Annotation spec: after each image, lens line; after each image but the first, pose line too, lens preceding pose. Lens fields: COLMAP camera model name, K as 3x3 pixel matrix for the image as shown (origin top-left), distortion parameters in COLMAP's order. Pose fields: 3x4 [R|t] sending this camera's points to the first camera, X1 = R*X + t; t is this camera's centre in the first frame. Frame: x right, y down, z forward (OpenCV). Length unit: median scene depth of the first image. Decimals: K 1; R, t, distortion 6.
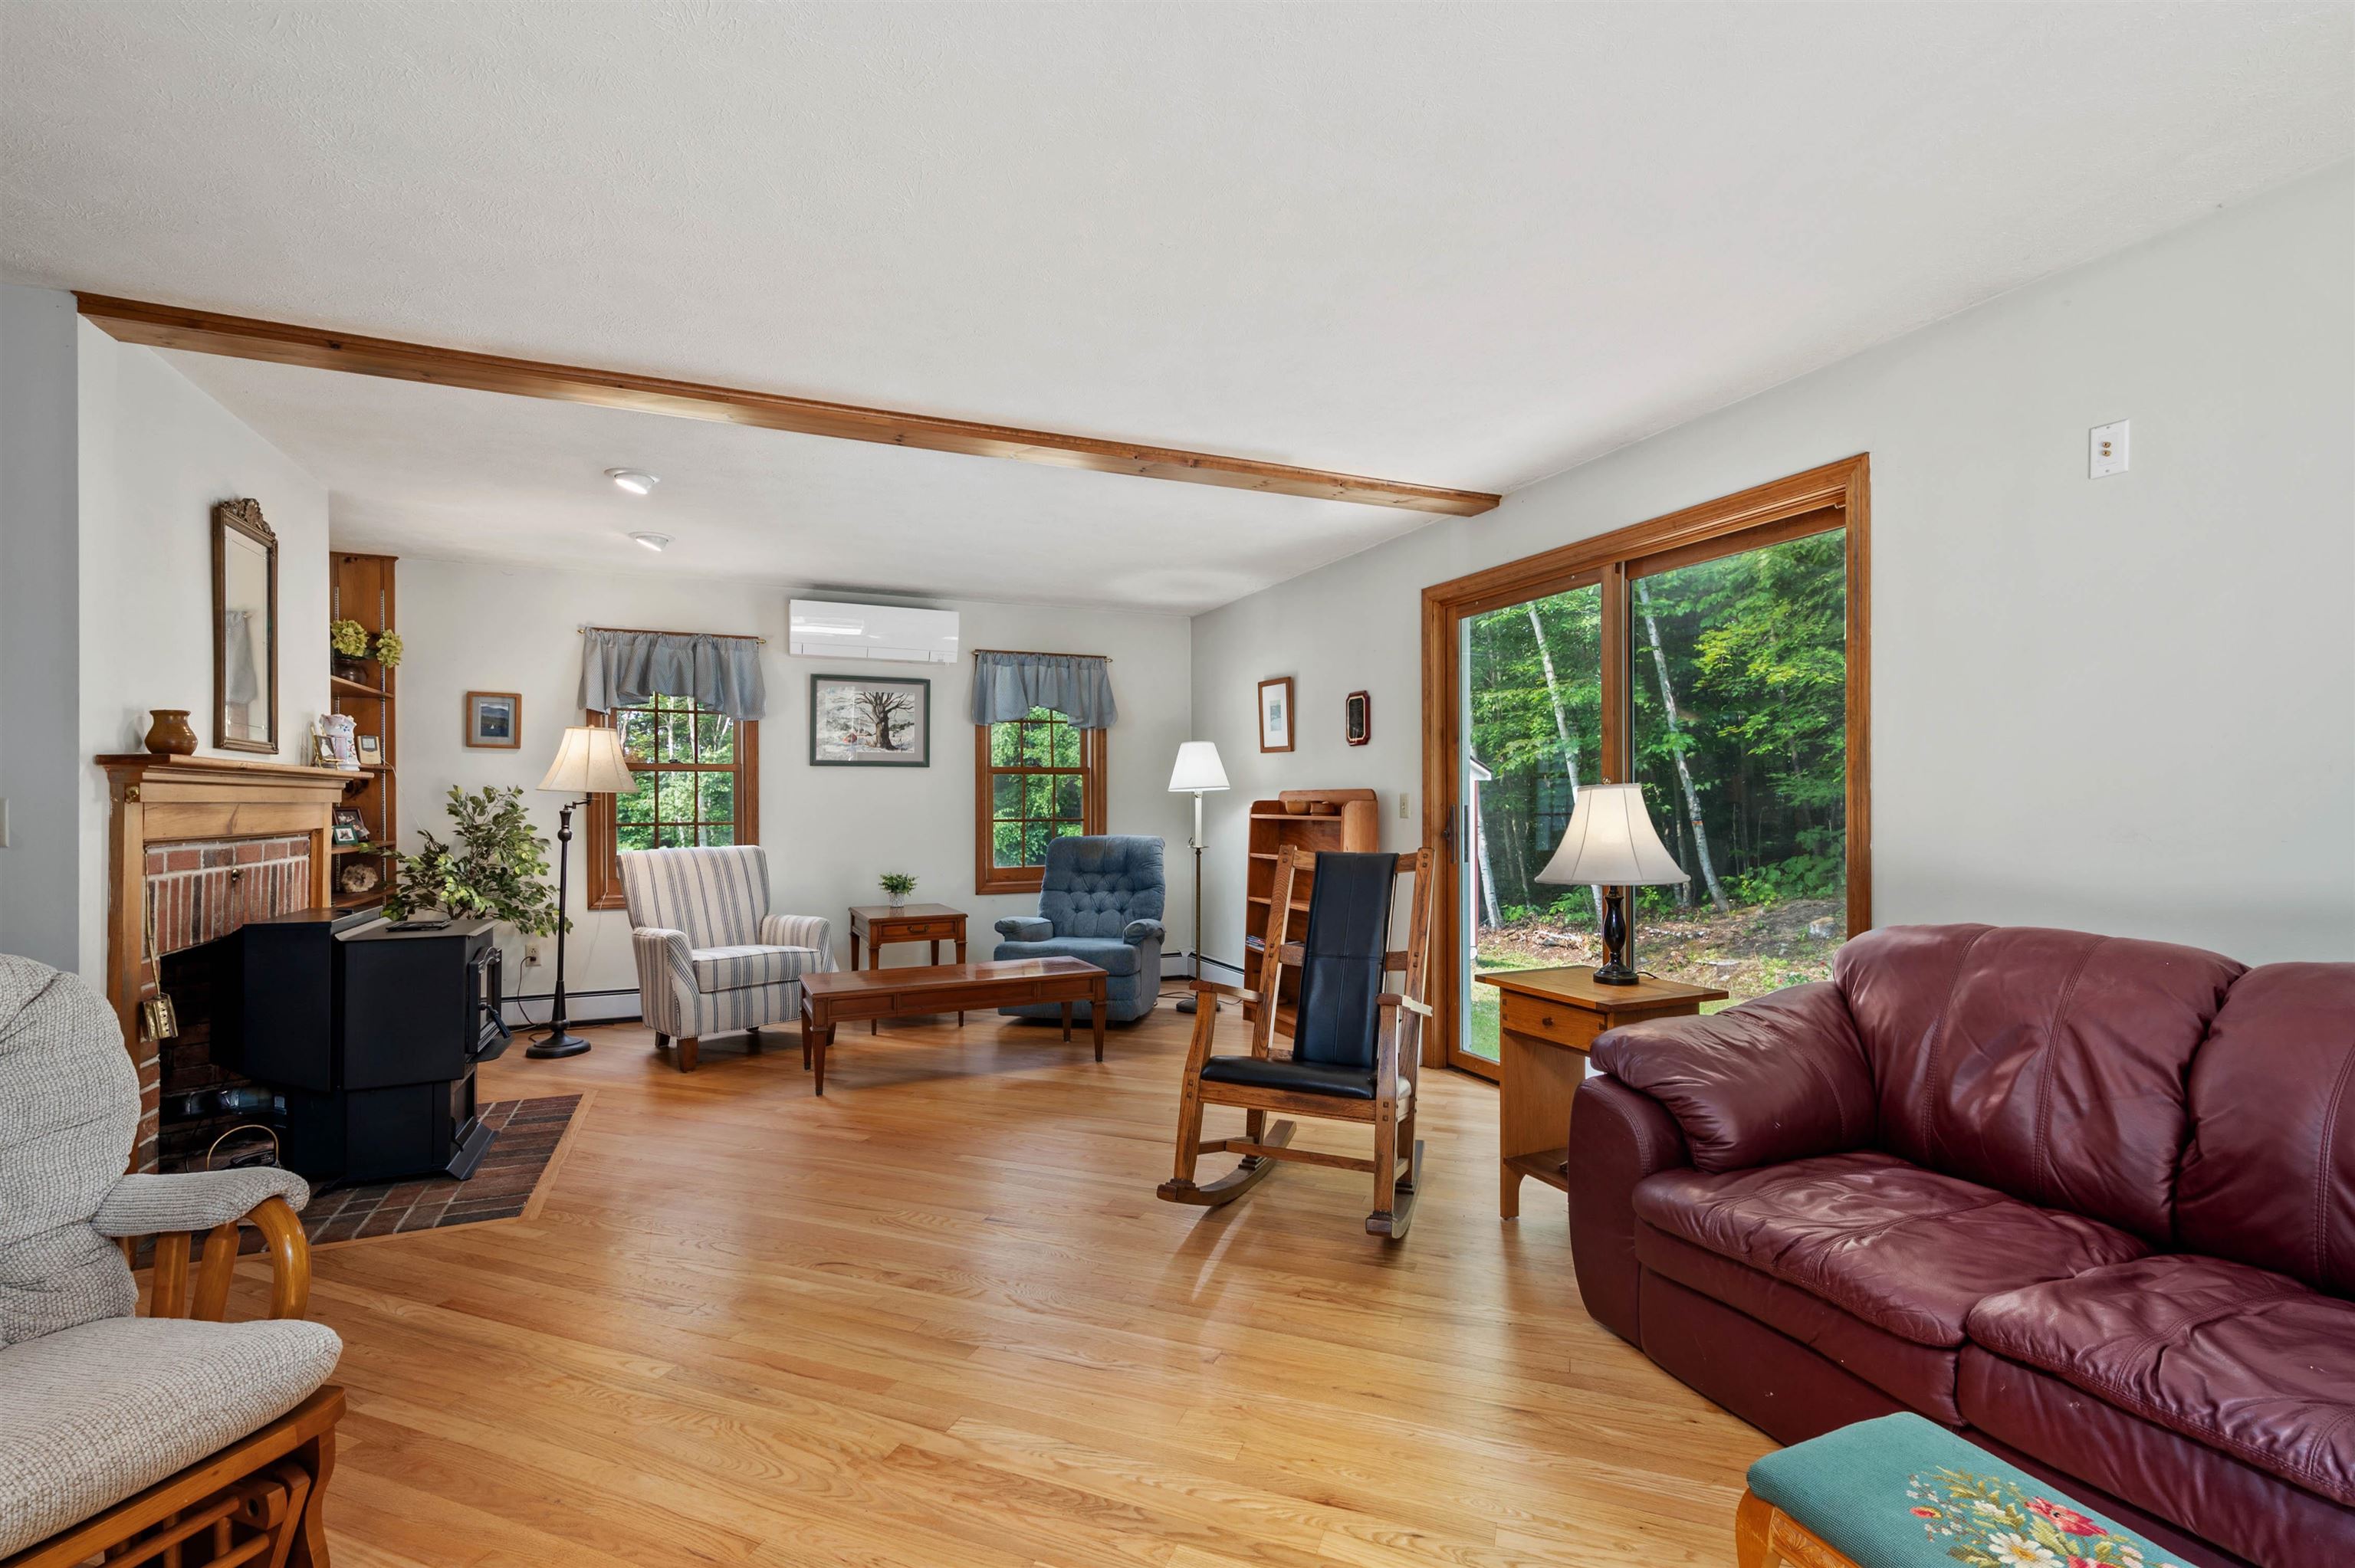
lens RADIAL K [[1074.3, 0, 1176.5], [0, 1074.3, 789.5], [0, 0, 1]] dist [-0.002191, -0.000053]
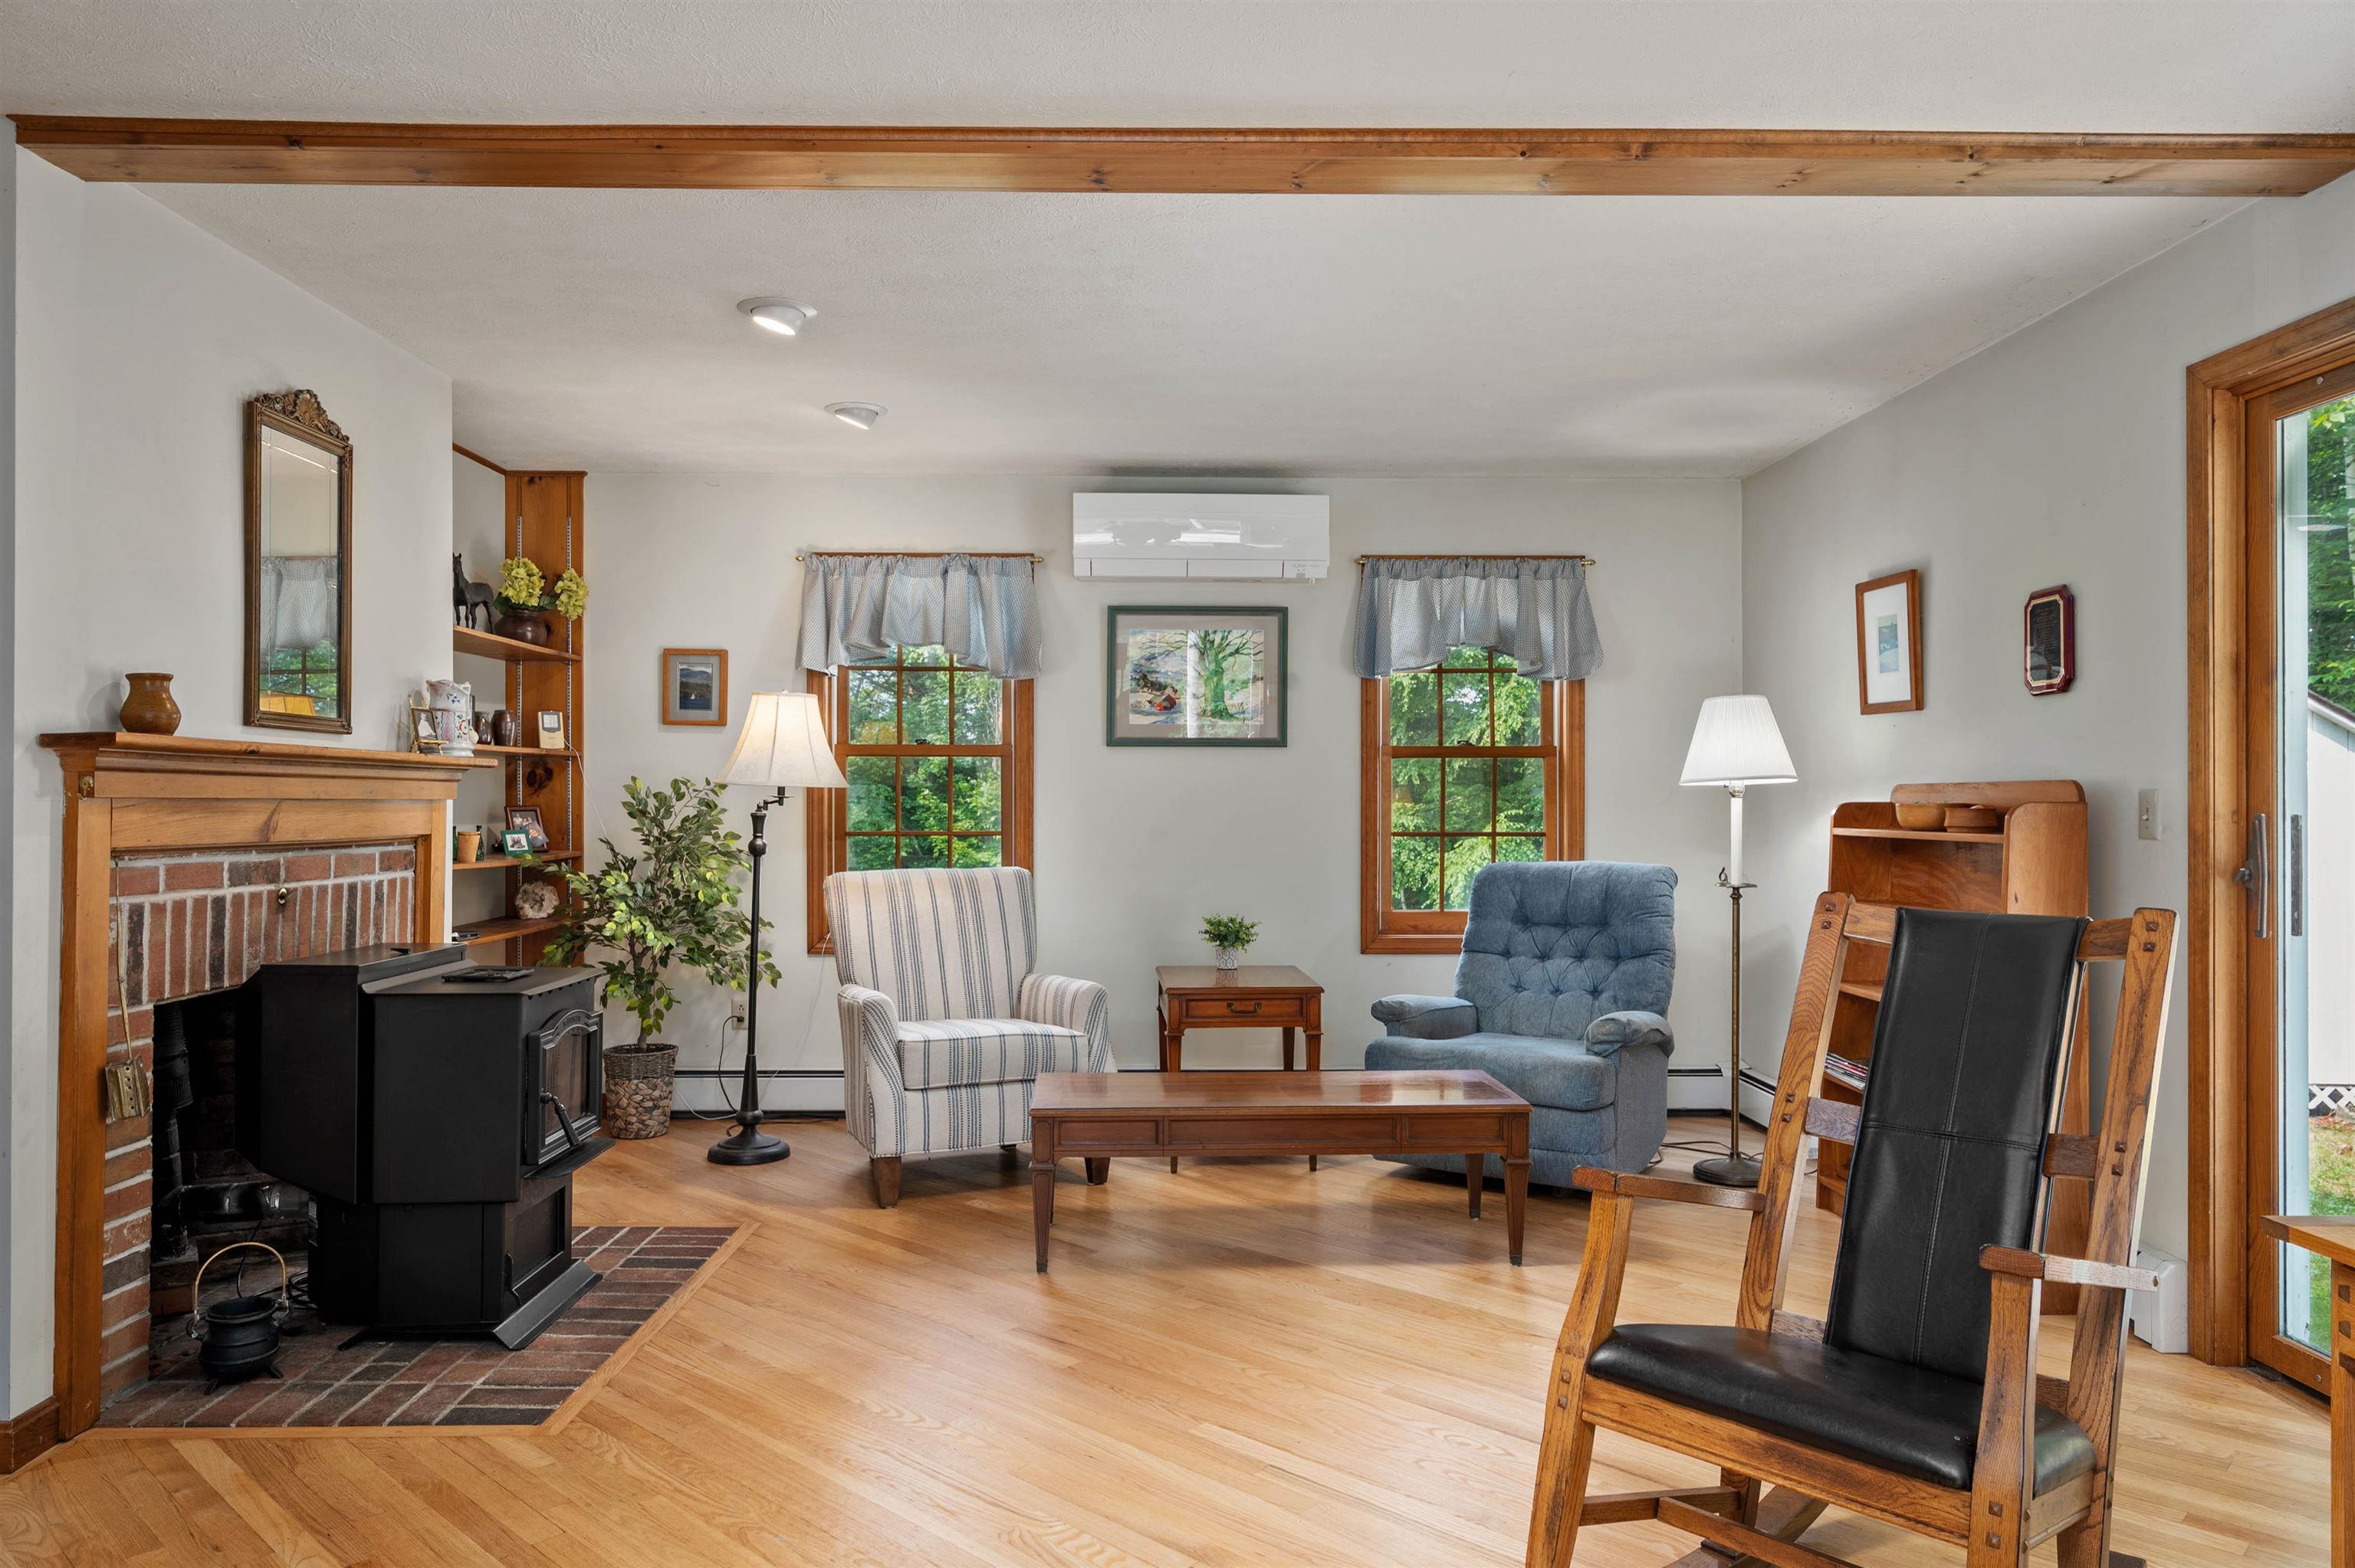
lens RADIAL K [[1550.2, 0, 1180.5], [0, 1550.2, 781.7], [0, 0, 1]] dist [-0.003721, 0.001694]
pose [[0.921072, -0.000873, -0.389390, 0.080862], [-0.000034, 0.999997, -0.002322, 0.002044], [0.389391, 0.002152, 0.921070, 0.179348]]
